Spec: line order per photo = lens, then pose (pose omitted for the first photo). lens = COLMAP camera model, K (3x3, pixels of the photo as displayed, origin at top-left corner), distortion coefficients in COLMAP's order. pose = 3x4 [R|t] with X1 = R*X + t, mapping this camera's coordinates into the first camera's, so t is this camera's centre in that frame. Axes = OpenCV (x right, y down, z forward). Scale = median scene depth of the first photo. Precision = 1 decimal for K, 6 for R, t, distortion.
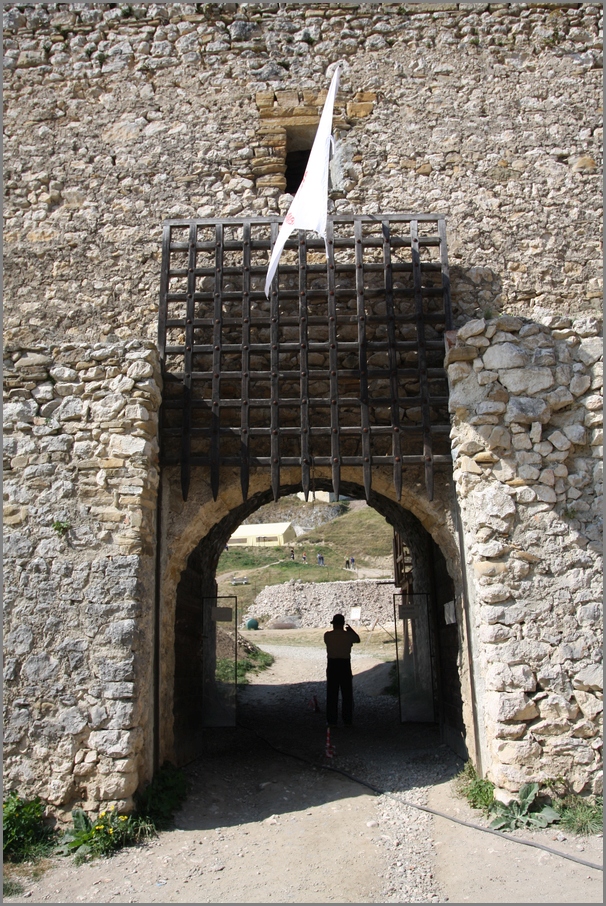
lens RADIAL K [[710.7, 0, 303.0], [0, 710.7, 453.0], [0, 0, 1]] dist [-0.097414, 0.065026]
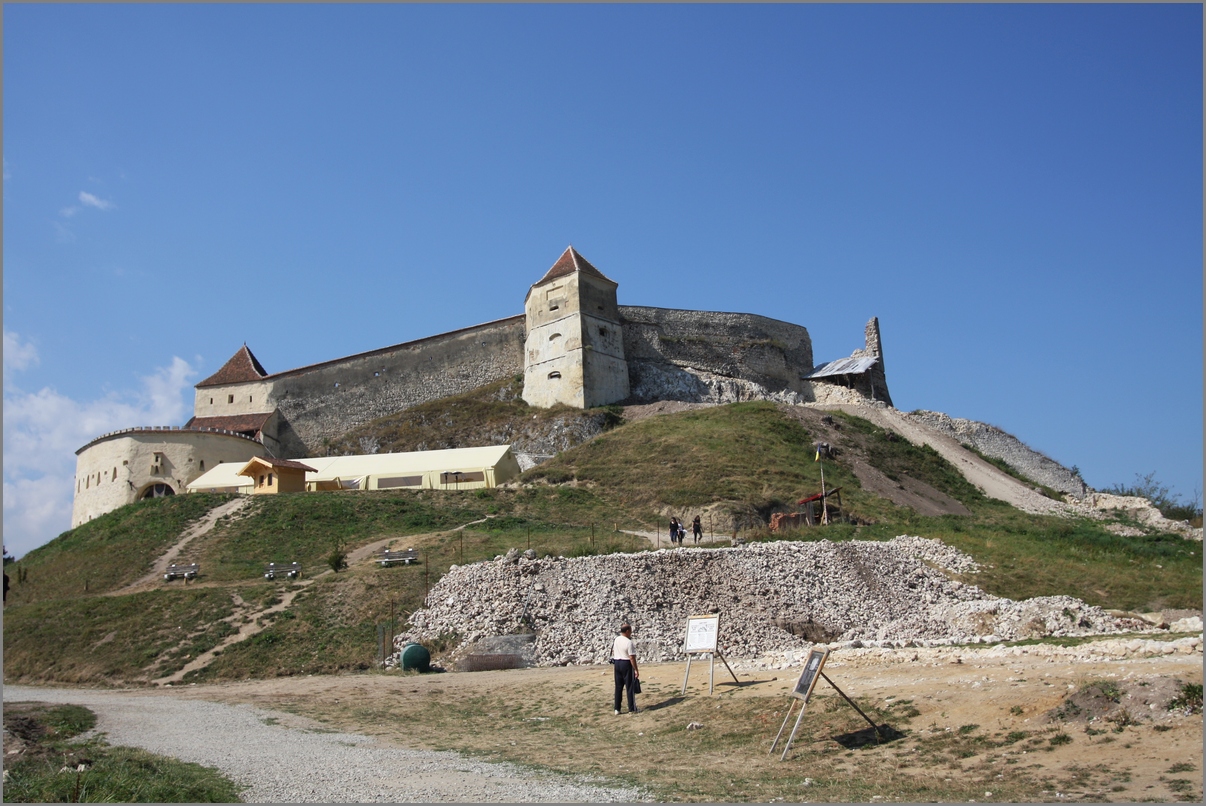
lens RADIAL K [[1260.4, 0, 603.0], [0, 1260.4, 403.0], [0, 0, 1]] dist [-0.020464, -0.003670]
pose [[0.998382, -0.004572, 0.056677, -0.001975], [0.001609, 0.998635, 0.052201, 0.028284], [-0.056839, -0.052025, 0.997027, 0.135295]]
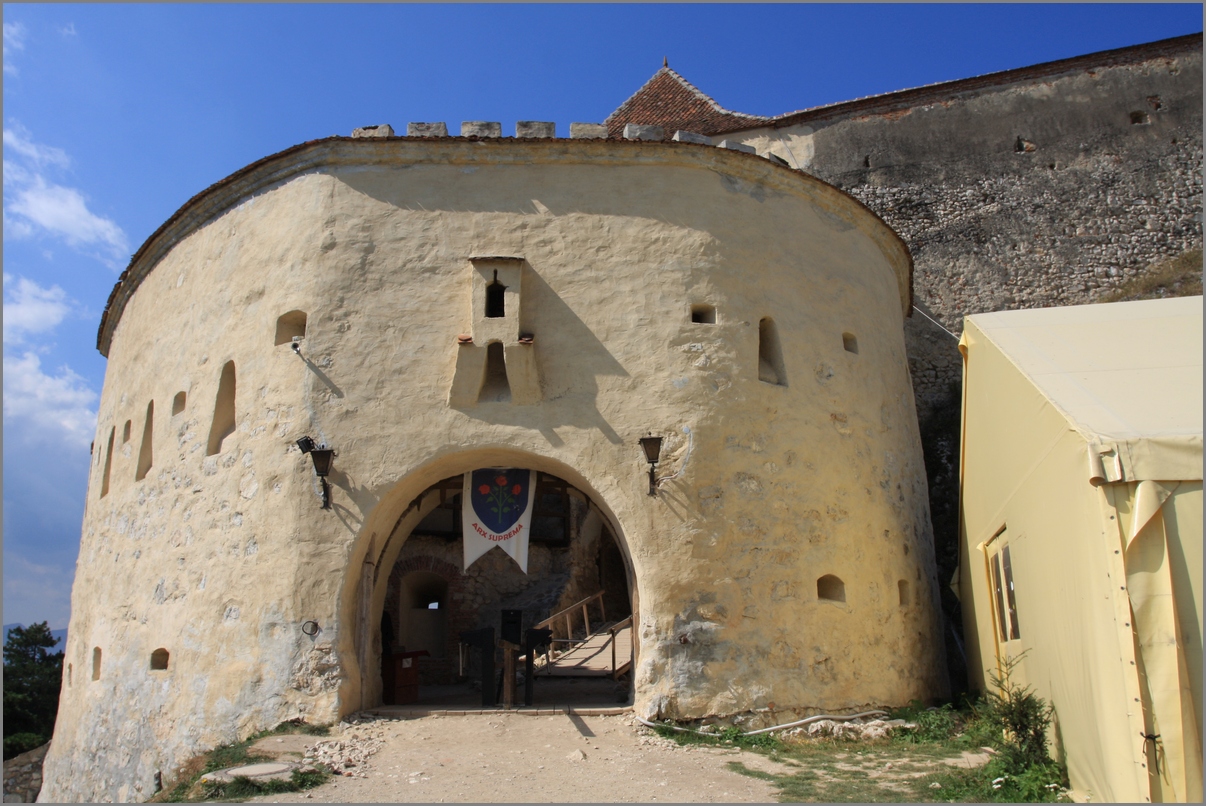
lens RADIAL K [[946.1, 0, 605.2], [0, 946.1, 404.4], [0, 0, 1]] dist [-0.097414, 0.065026]
pose [[0.999951, -0.004774, -0.008655, -0.212192], [0.004867, 0.999931, 0.010712, 0.107901], [0.008603, -0.010753, 0.999905, 0.803889]]
